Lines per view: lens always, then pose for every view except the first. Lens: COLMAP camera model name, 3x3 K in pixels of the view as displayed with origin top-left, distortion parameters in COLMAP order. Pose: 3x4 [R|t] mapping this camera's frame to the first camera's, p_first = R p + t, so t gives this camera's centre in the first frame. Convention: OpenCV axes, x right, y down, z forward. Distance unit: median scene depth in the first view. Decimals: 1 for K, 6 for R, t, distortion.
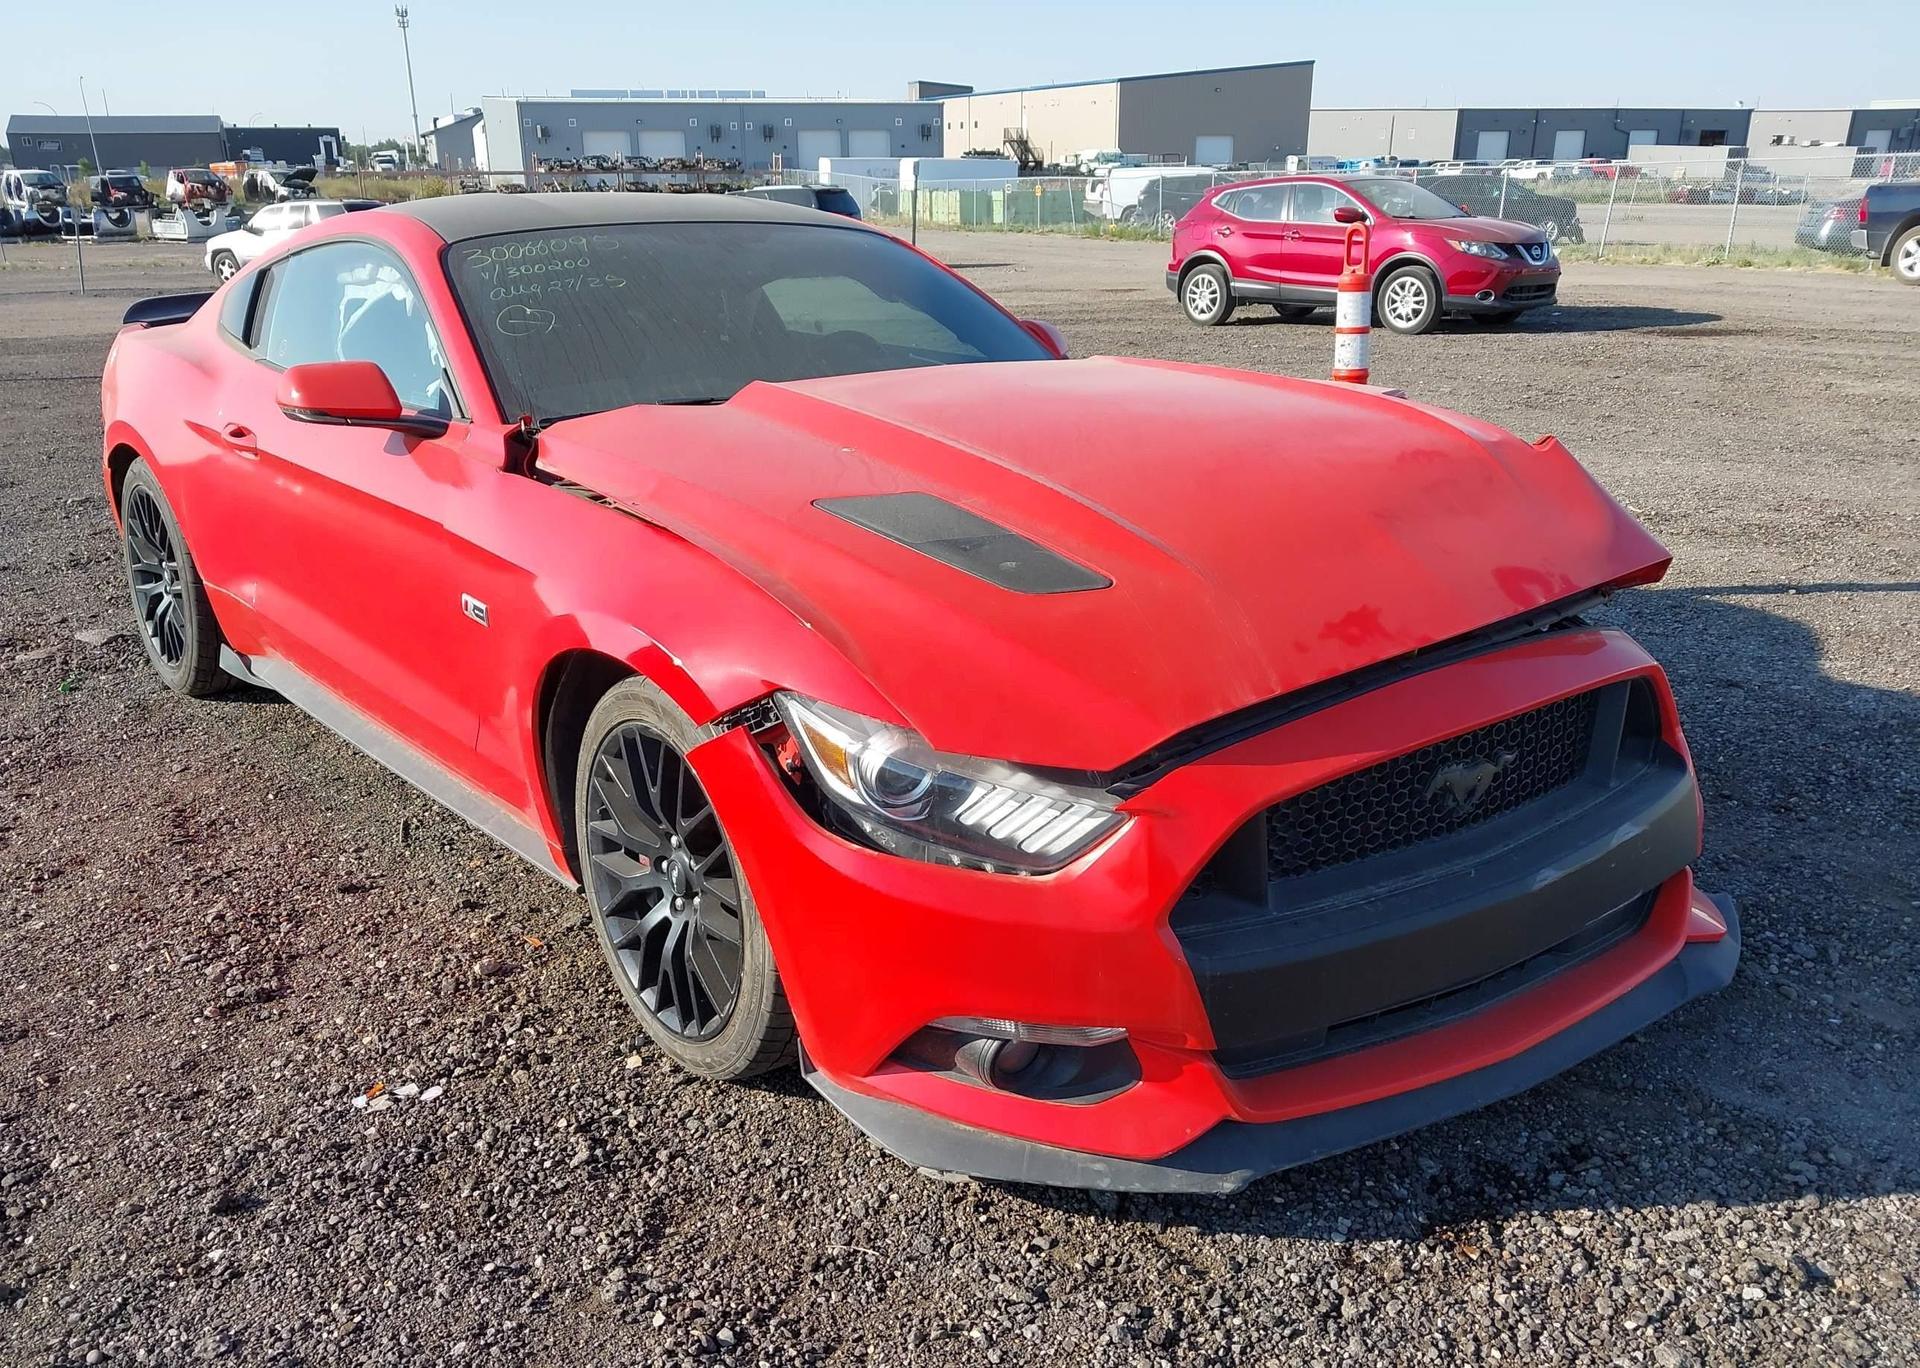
lens RADIAL K [[1593.3, 0, 953.4], [0, 1593.3, 690.2], [0, 0, 1]] dist [0.033957, -0.039538]
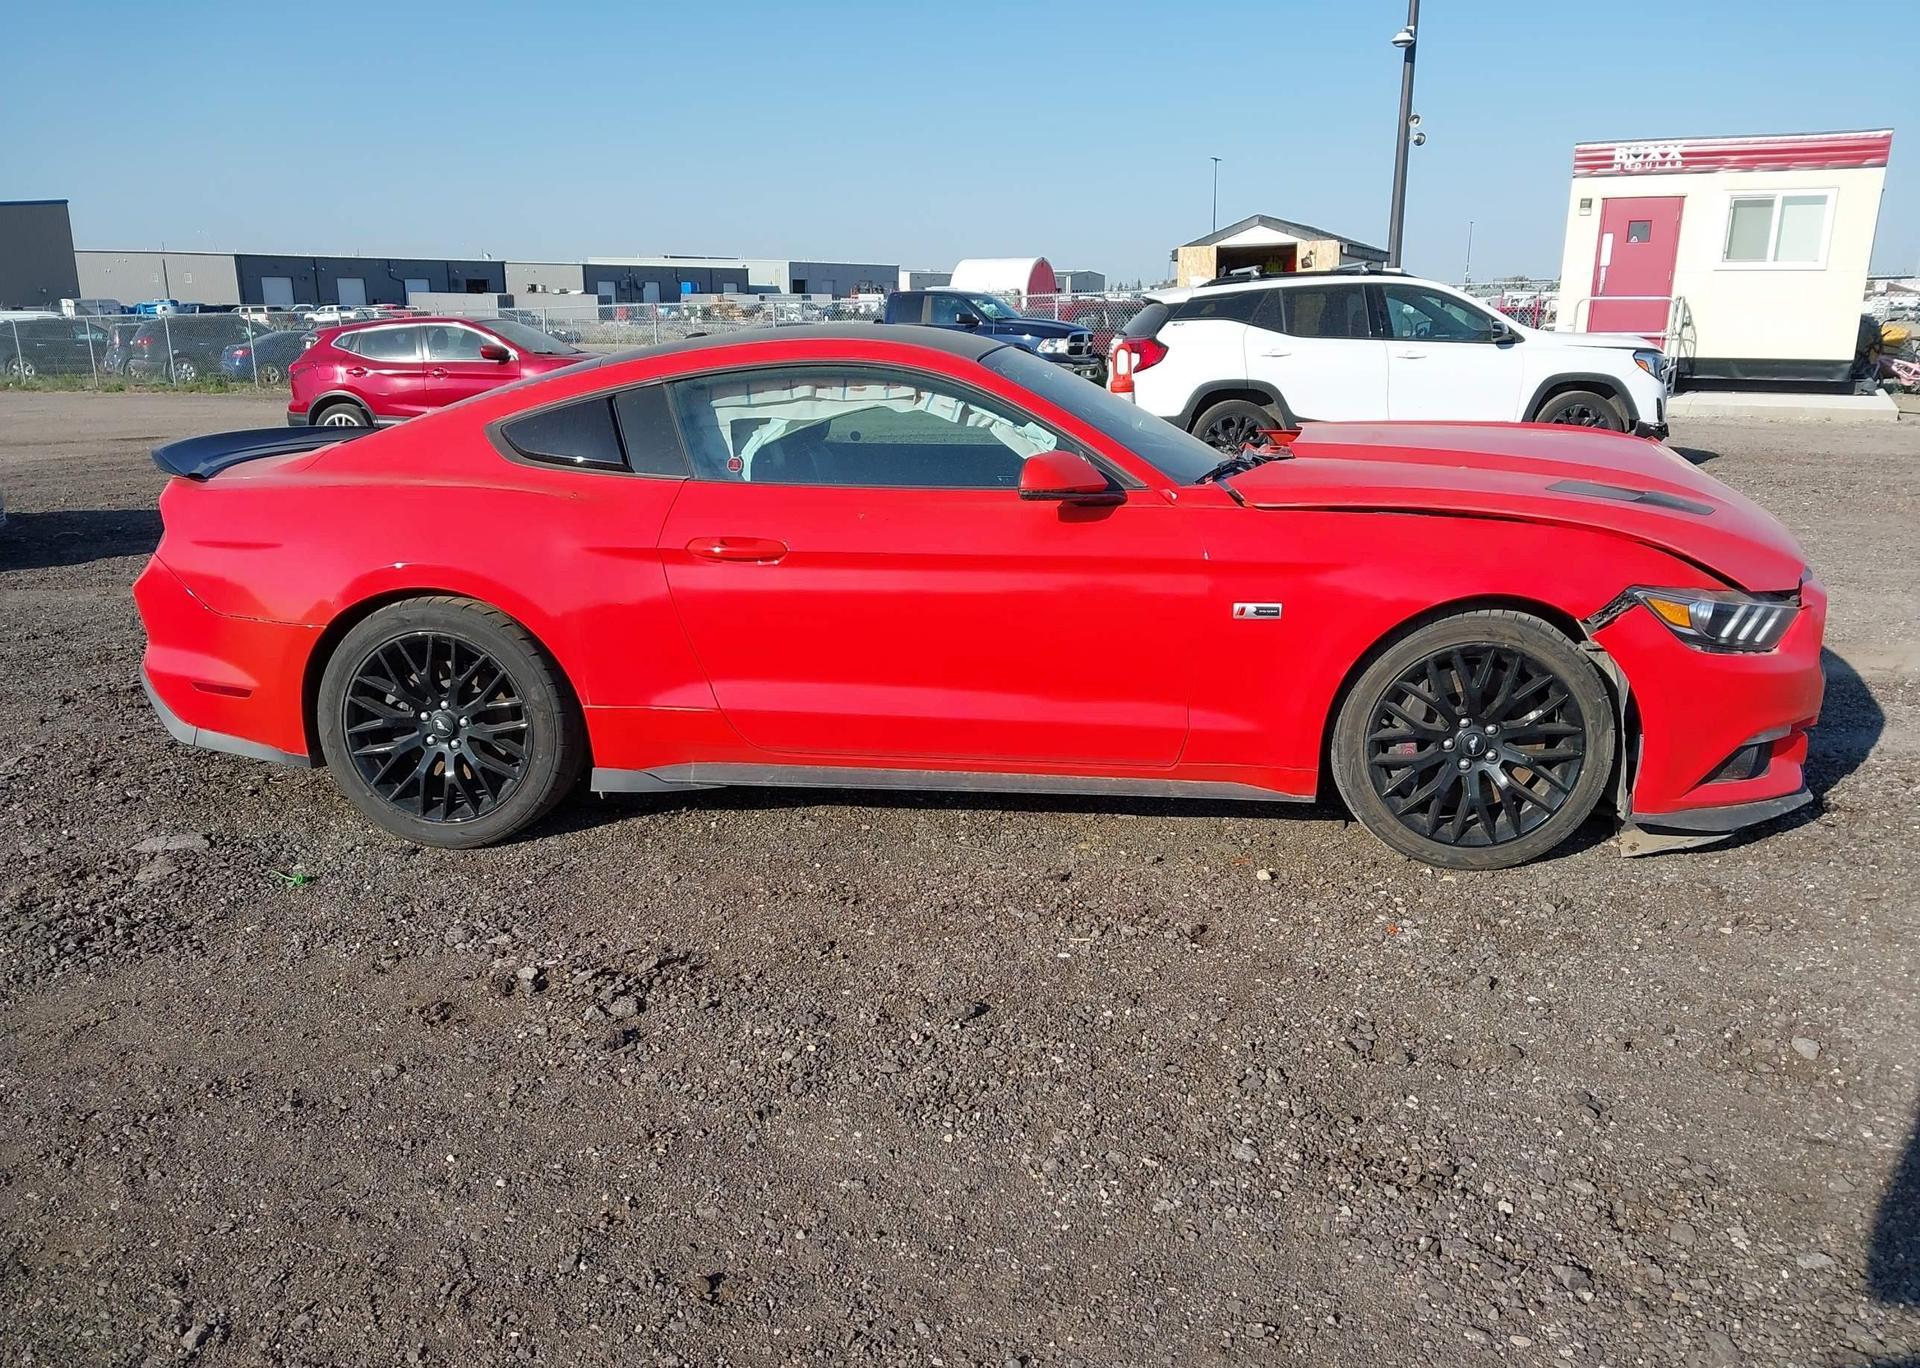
lens RADIAL K [[1593.3, 0, 966.5], [0, 1593.3, 691.8], [0, 0, 1]] dist [0.033957, -0.039538]
pose [[0.719903, -0.163007, 0.674662, -0.106553], [0.218449, 0.975845, 0.002679, -0.002979], [-0.658802, 0.145451, 0.738122, 0.010920]]
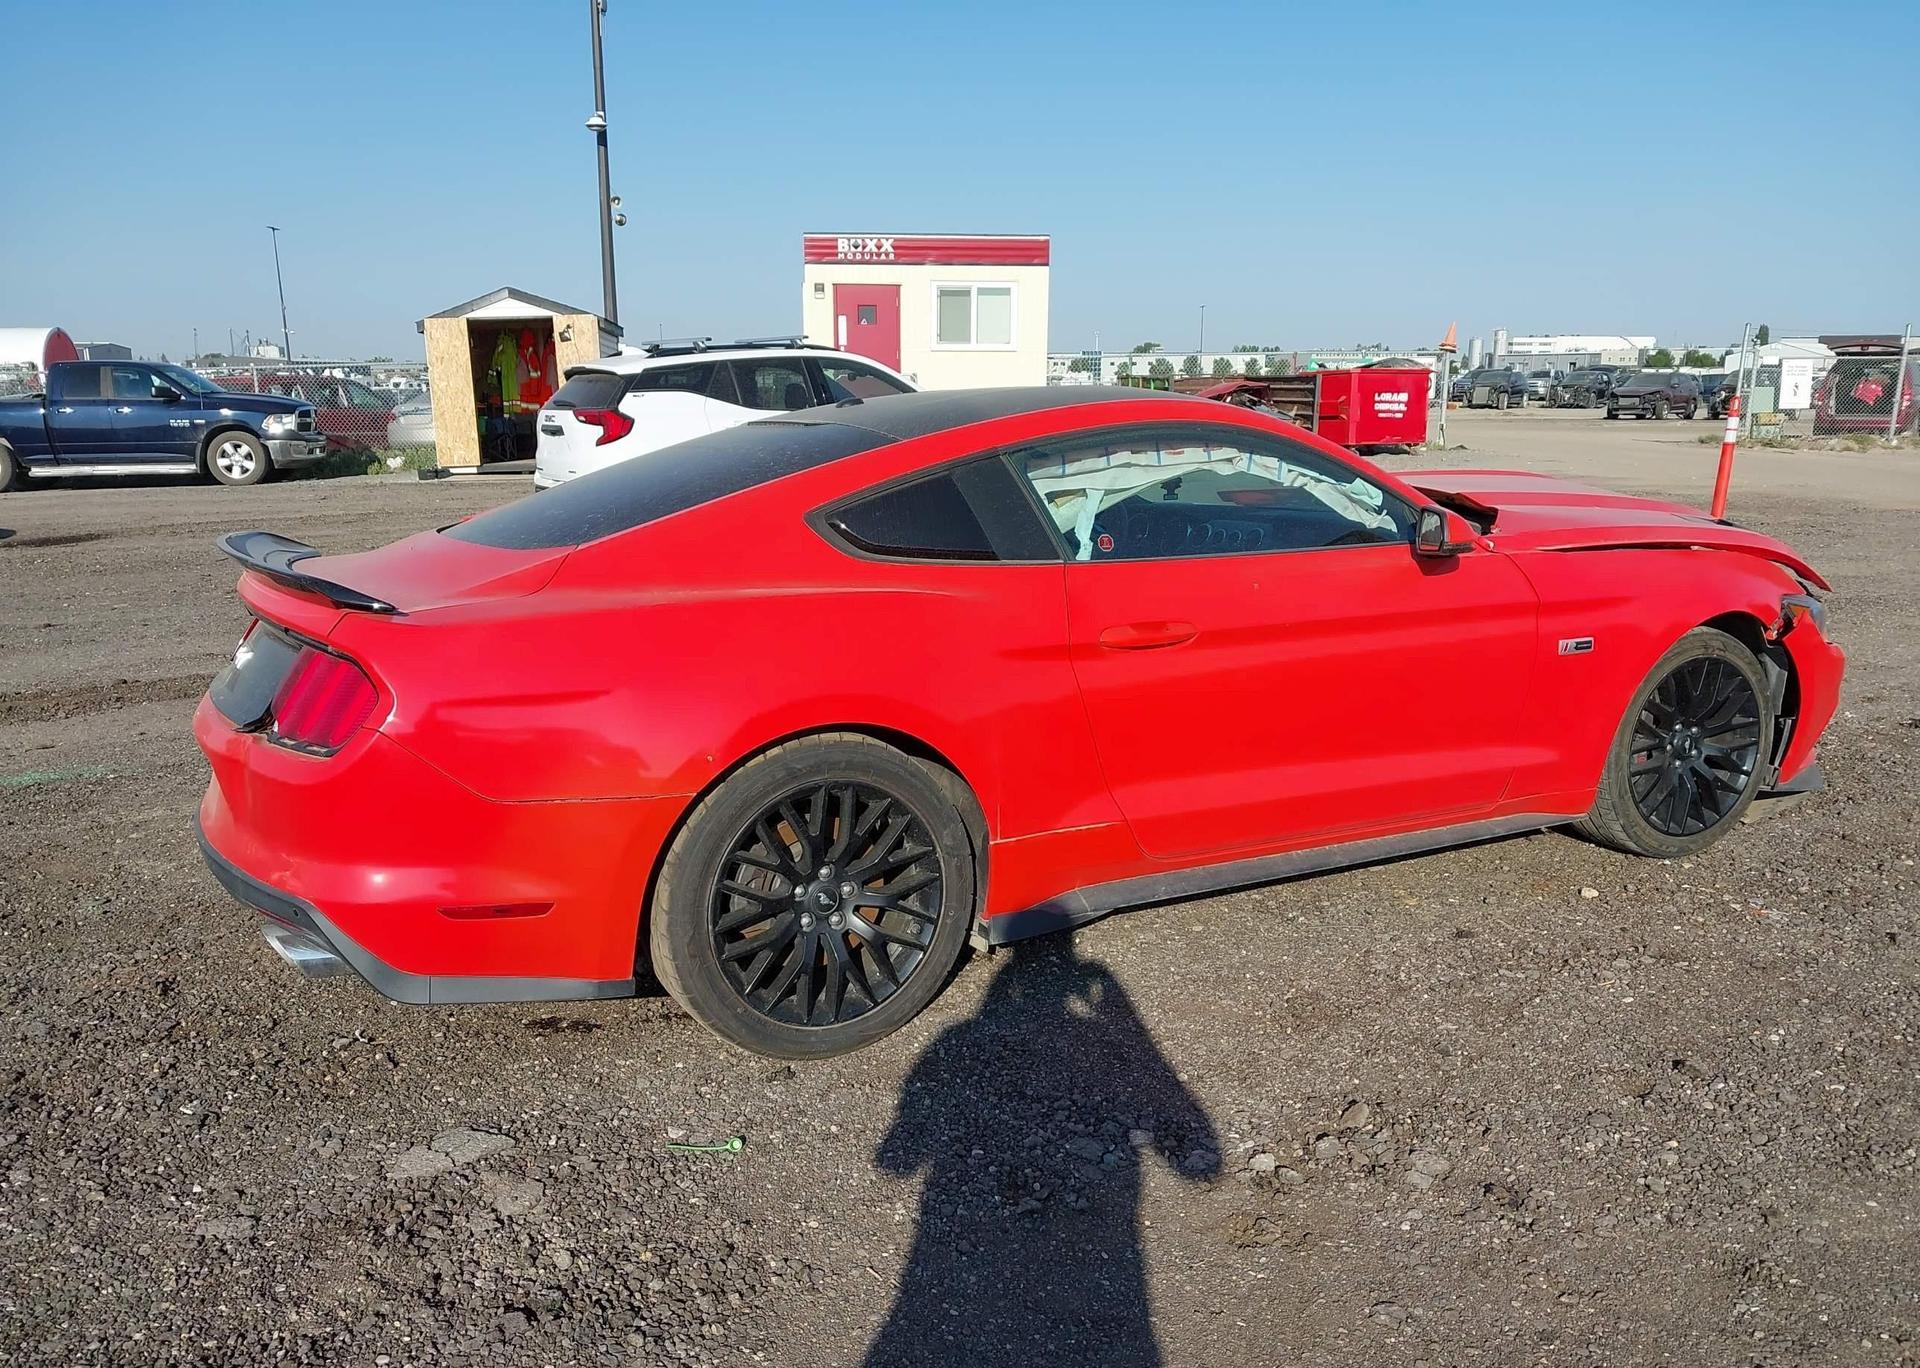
lens RADIAL K [[1562.6, 0, 971.4], [0, 1562.6, 686.2], [0, 0, 1]] dist [0.035843, -0.046537]
pose [[0.204207, -0.187386, 0.960826, -0.135460], [0.310714, 0.943162, 0.117905, -0.026703], [-0.928308, 0.274465, 0.250824, 0.085931]]
